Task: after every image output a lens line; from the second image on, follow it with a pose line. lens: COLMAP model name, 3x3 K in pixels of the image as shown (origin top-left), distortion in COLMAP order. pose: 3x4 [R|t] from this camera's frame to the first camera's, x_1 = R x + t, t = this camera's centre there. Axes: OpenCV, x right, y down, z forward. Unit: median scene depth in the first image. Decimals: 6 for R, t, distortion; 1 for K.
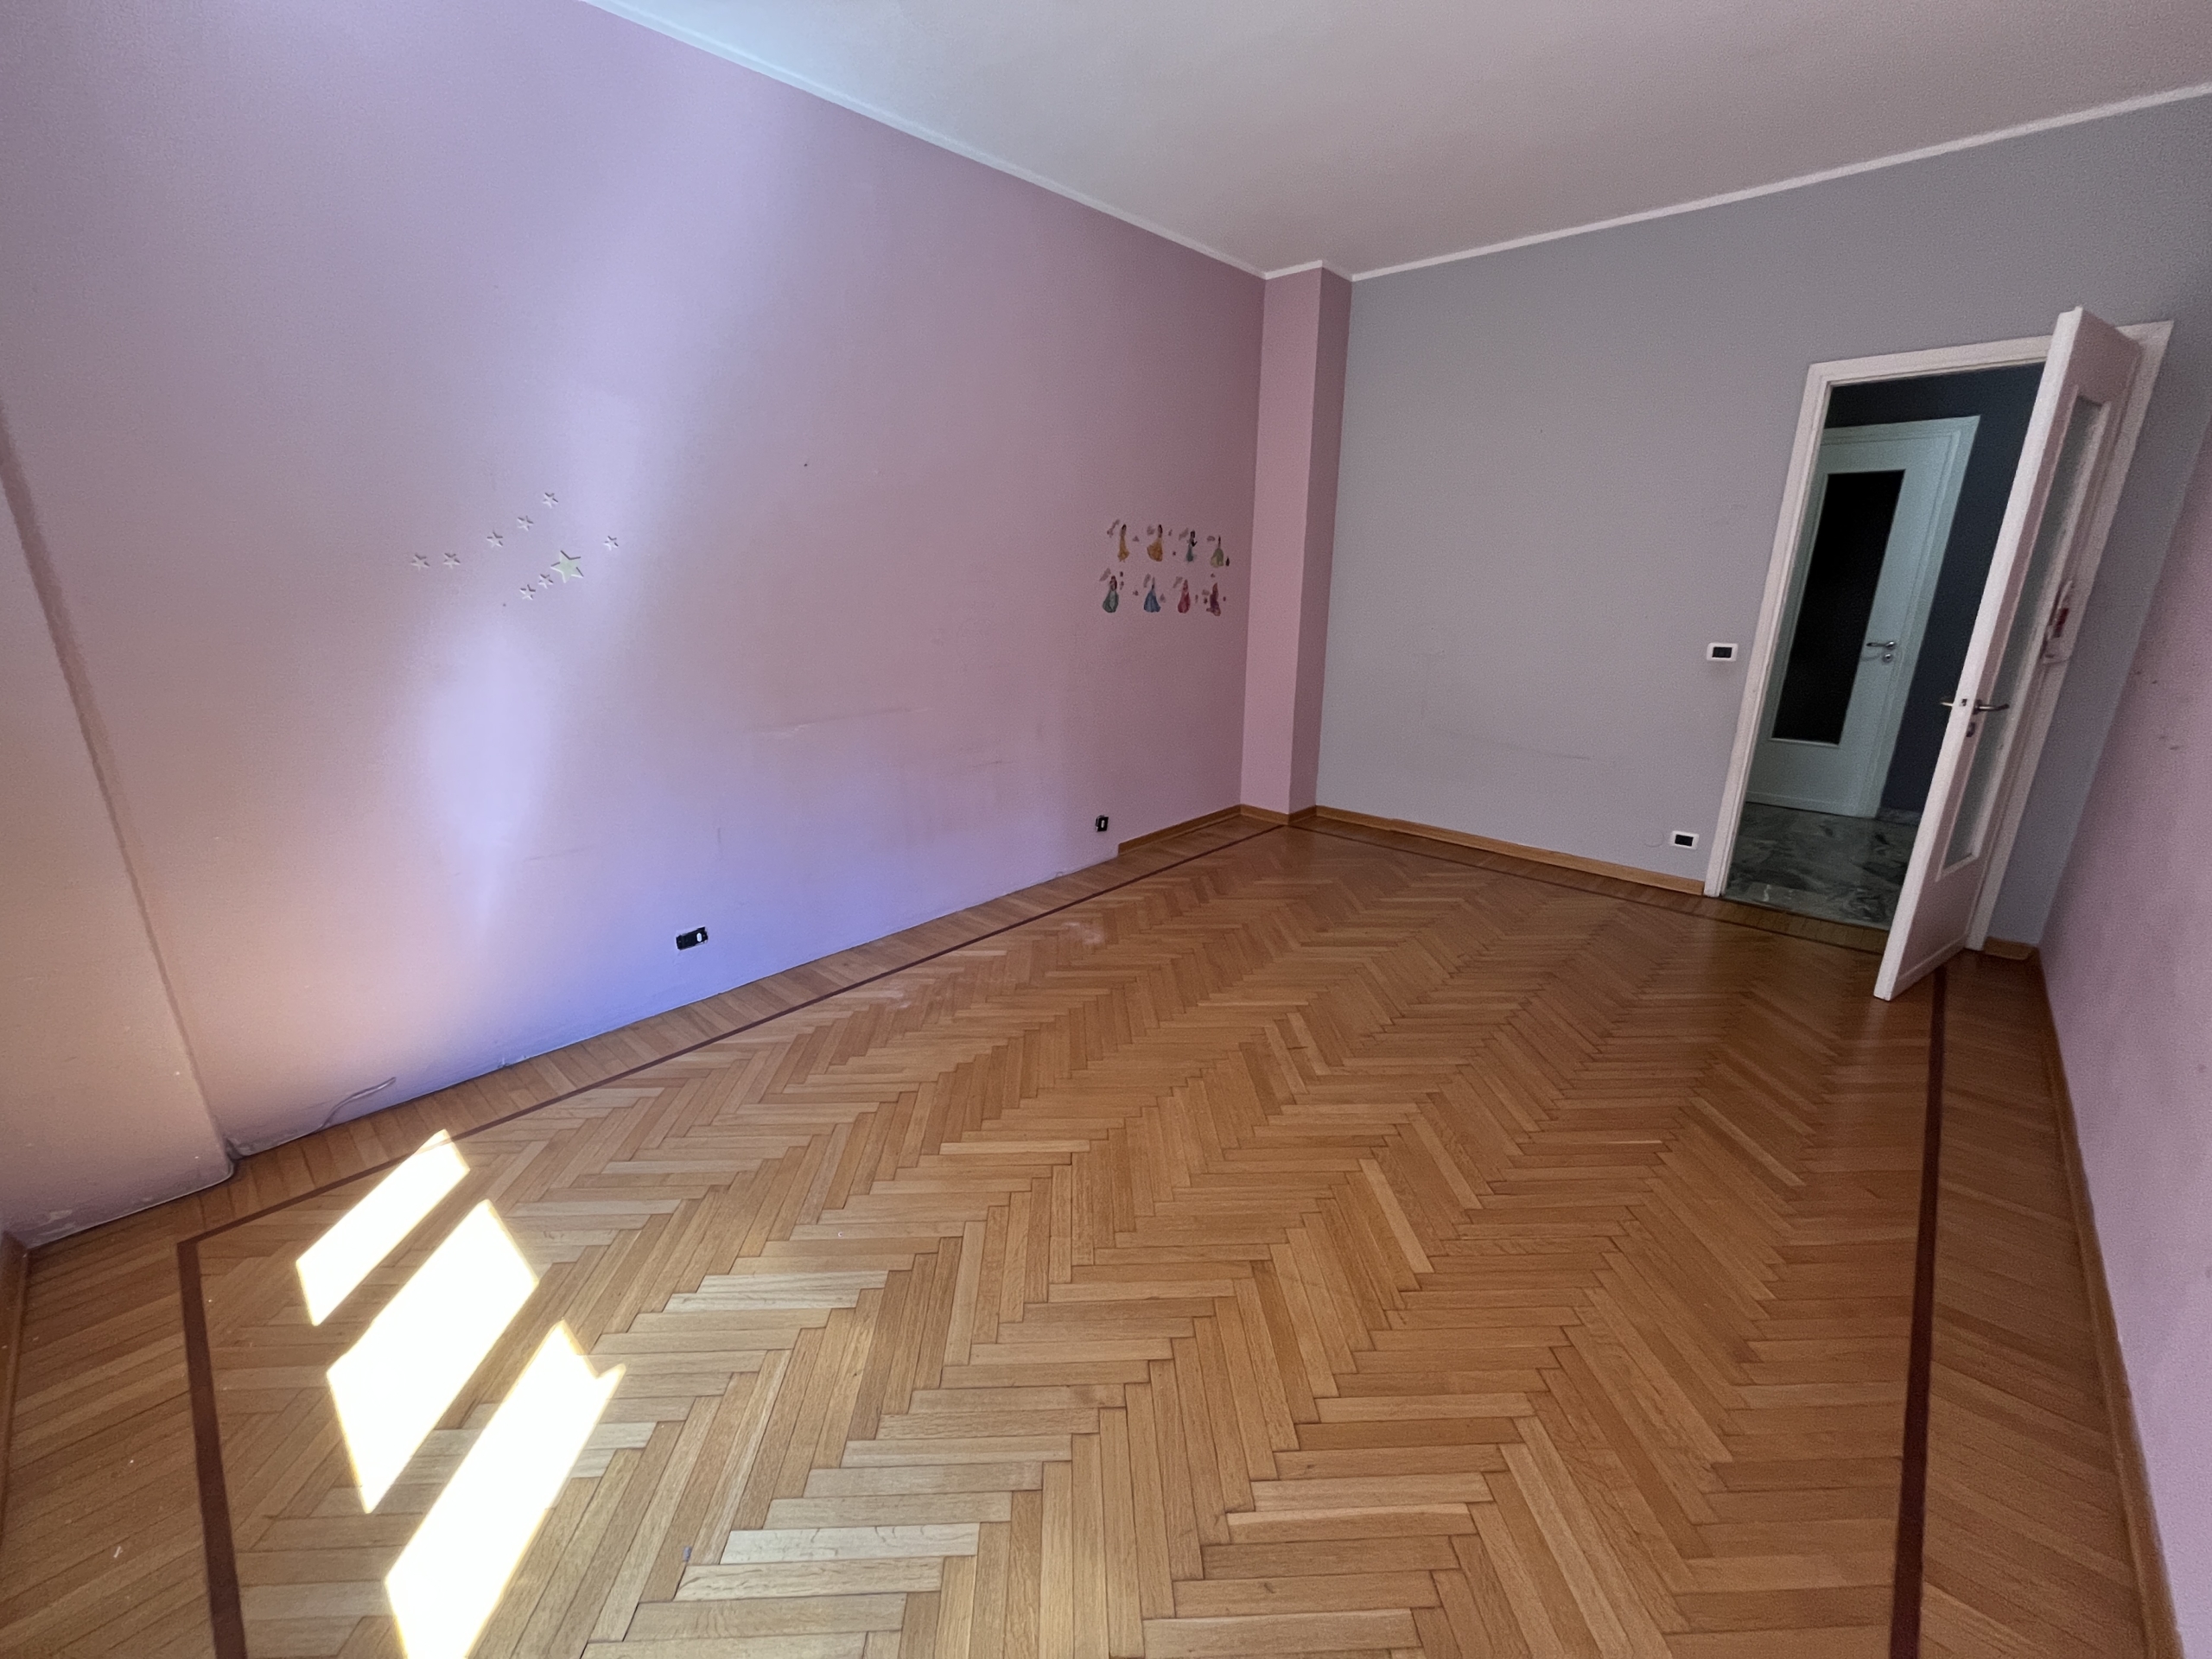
lens RADIAL K [[893.0, 0, 1118.2], [0, 893.0, 831.8], [0, 0, 1]] dist [-0.003612, 0.000350]
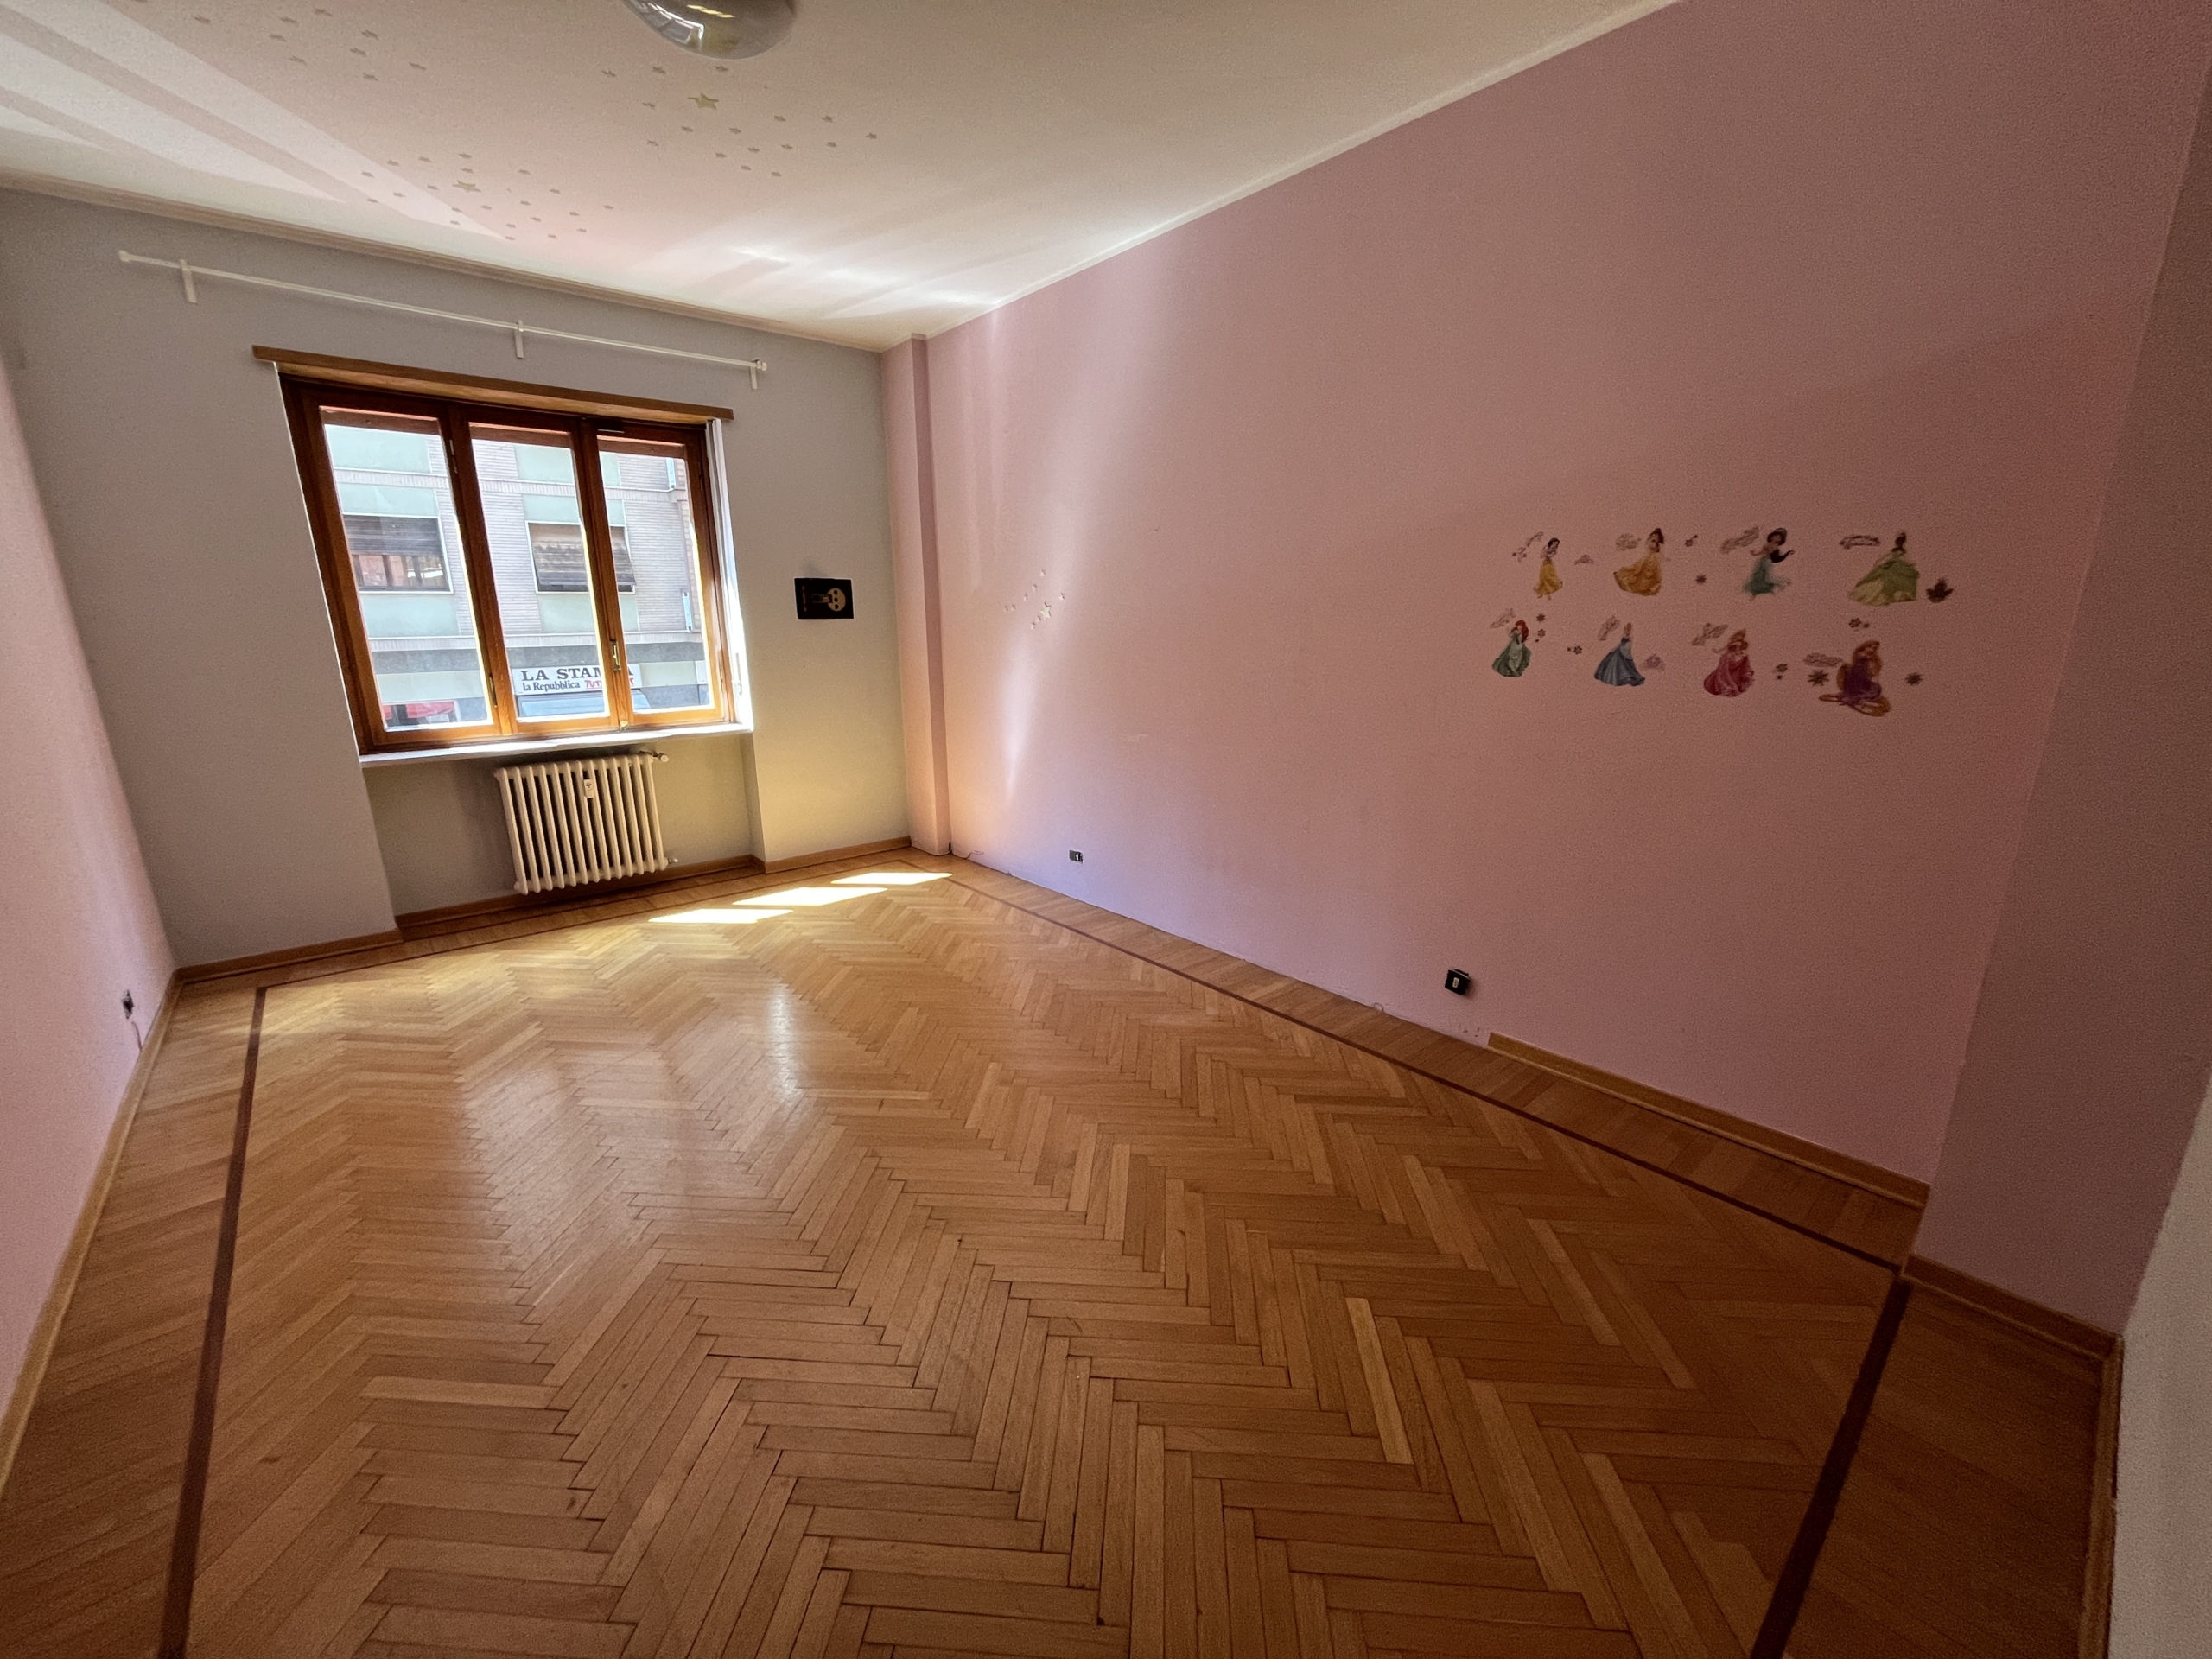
lens RADIAL K [[893.0, 0, 1079.0], [0, 893.0, 837.5], [0, 0, 1]] dist [-0.003612, 0.000350]
pose [[-0.133999, 0.246534, -0.959826, 0.710775], [-0.272968, 0.921909, 0.274903, -0.240848], [0.952645, 0.298839, -0.056239, 0.808679]]
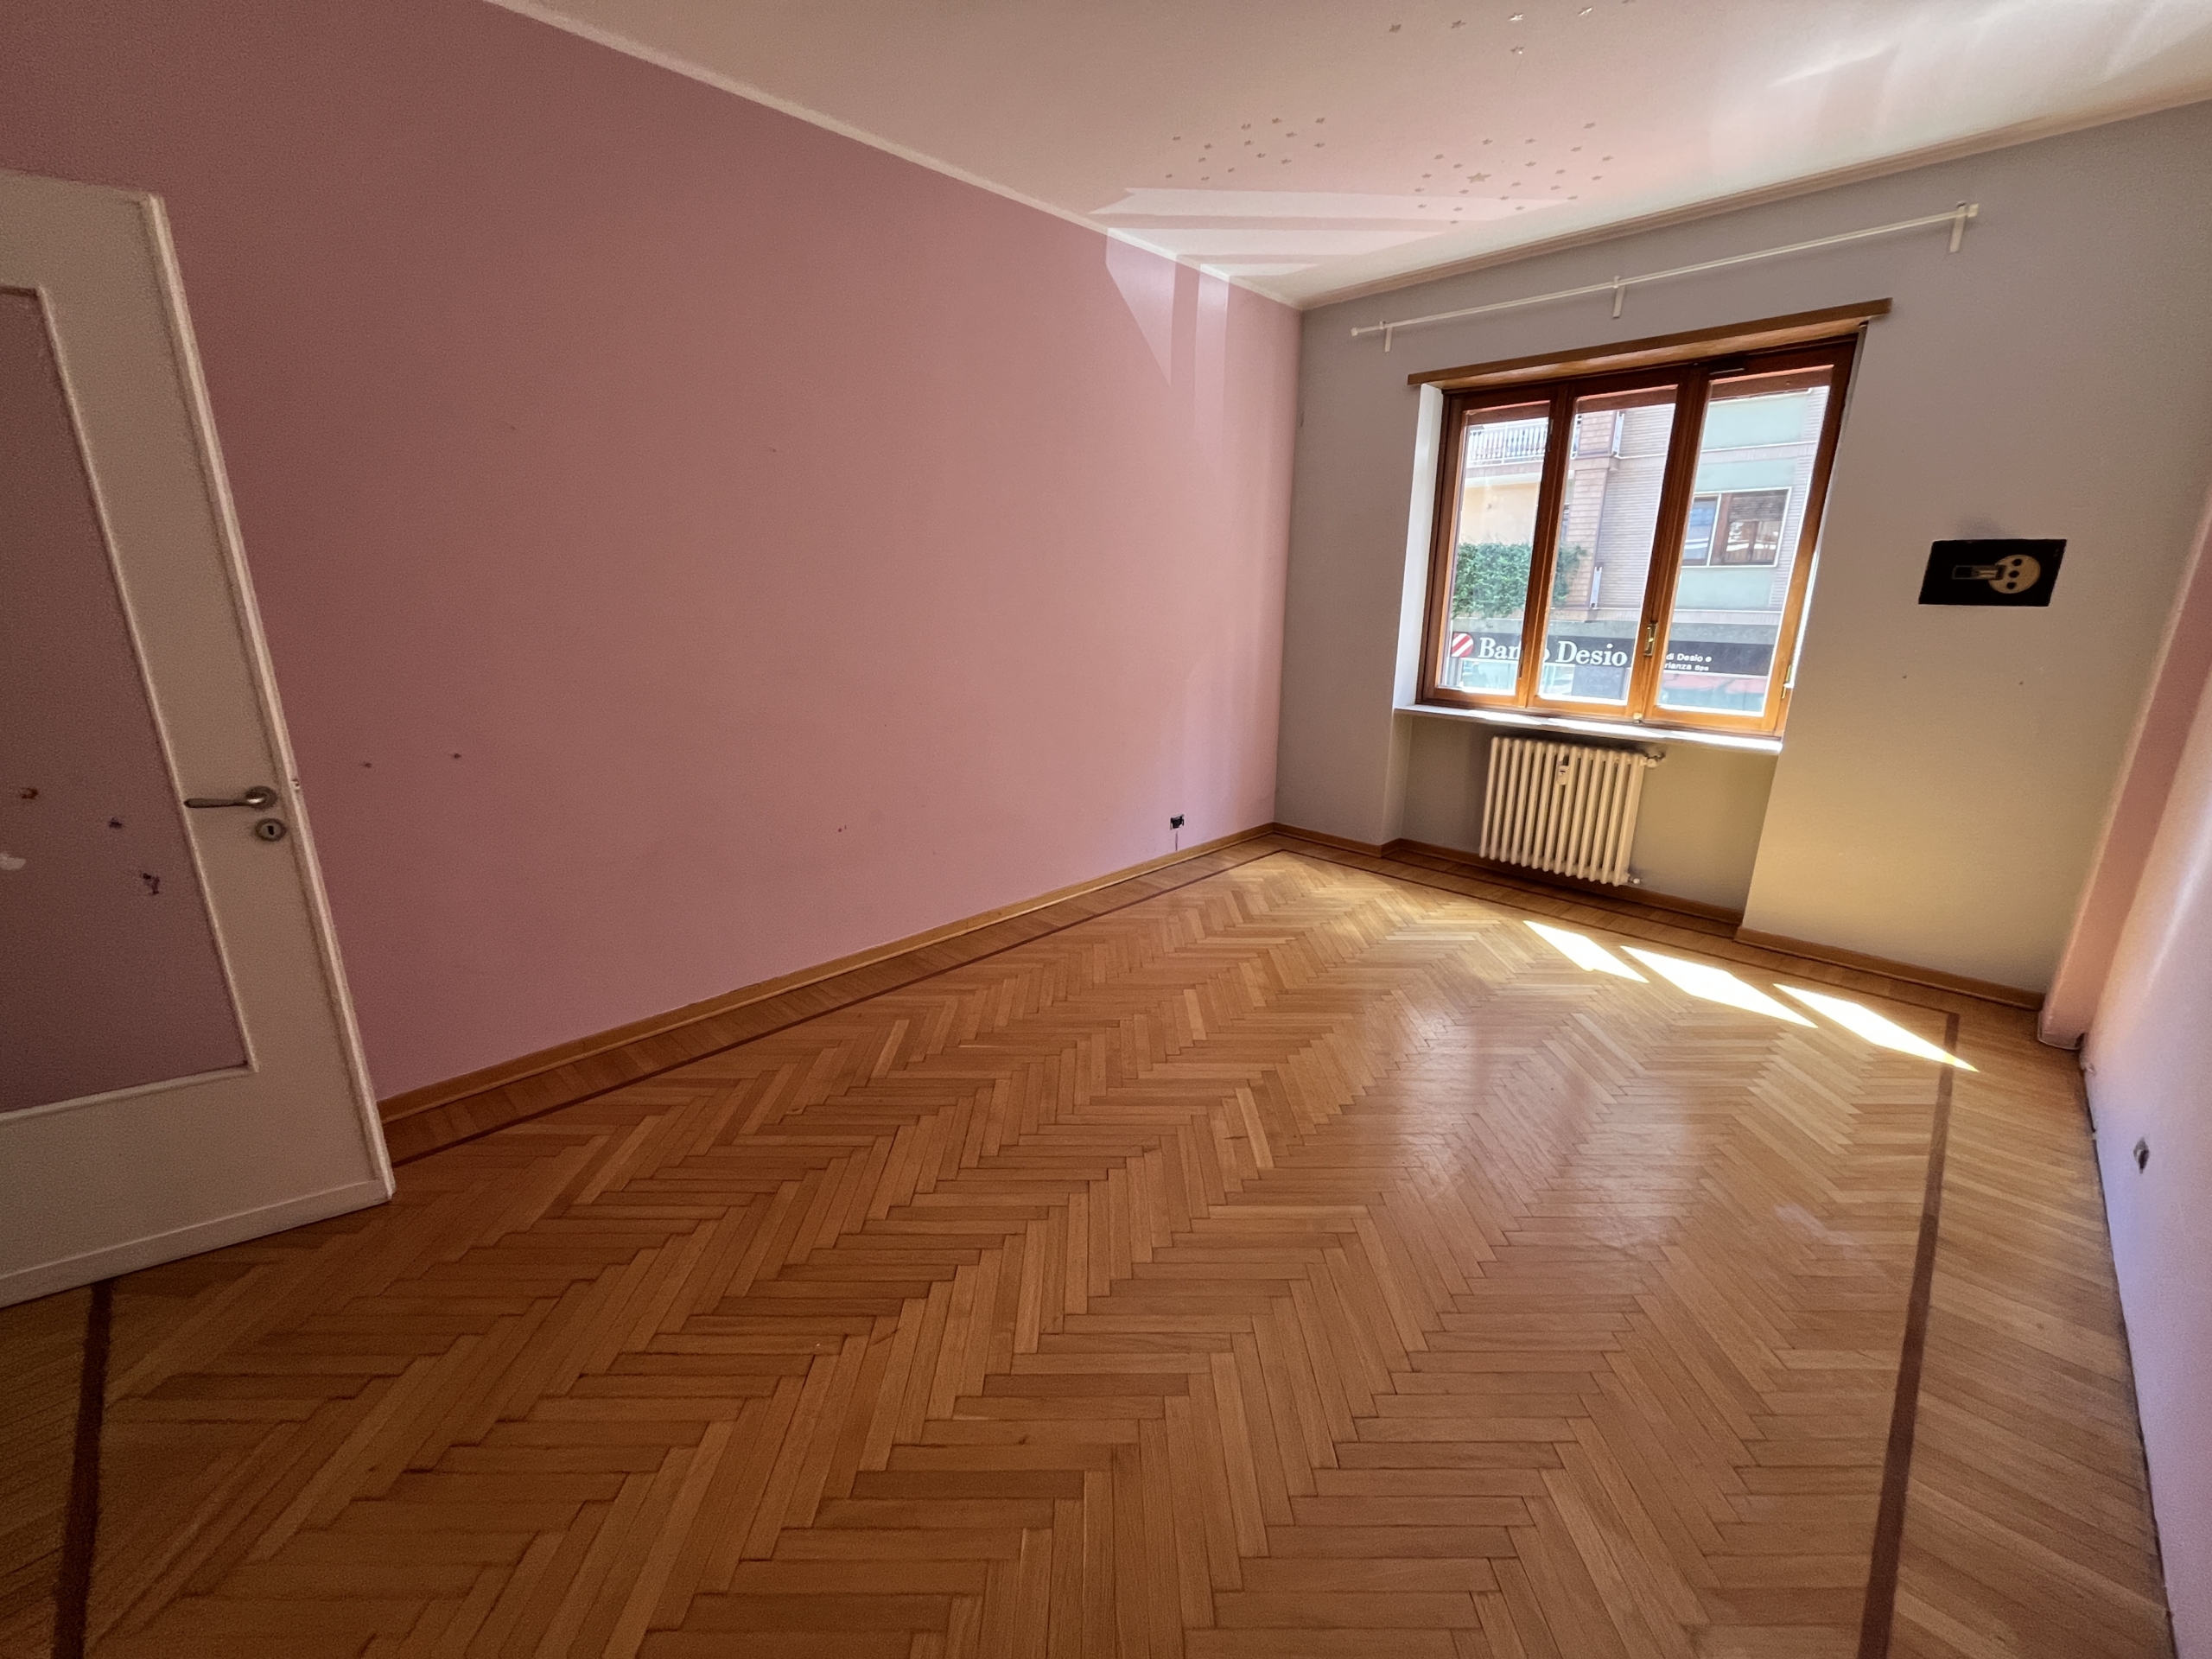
lens RADIAL K [[893.0, 0, 1118.2], [0, 893.0, 834.3], [0, 0, 1]] dist [-0.003612, 0.000350]
pose [[-0.999368, -0.014383, 0.032521, 0.201492], [0.005082, 0.847394, 0.530941, -0.328634], [-0.035195, 0.530770, -0.846785, 1.095689]]
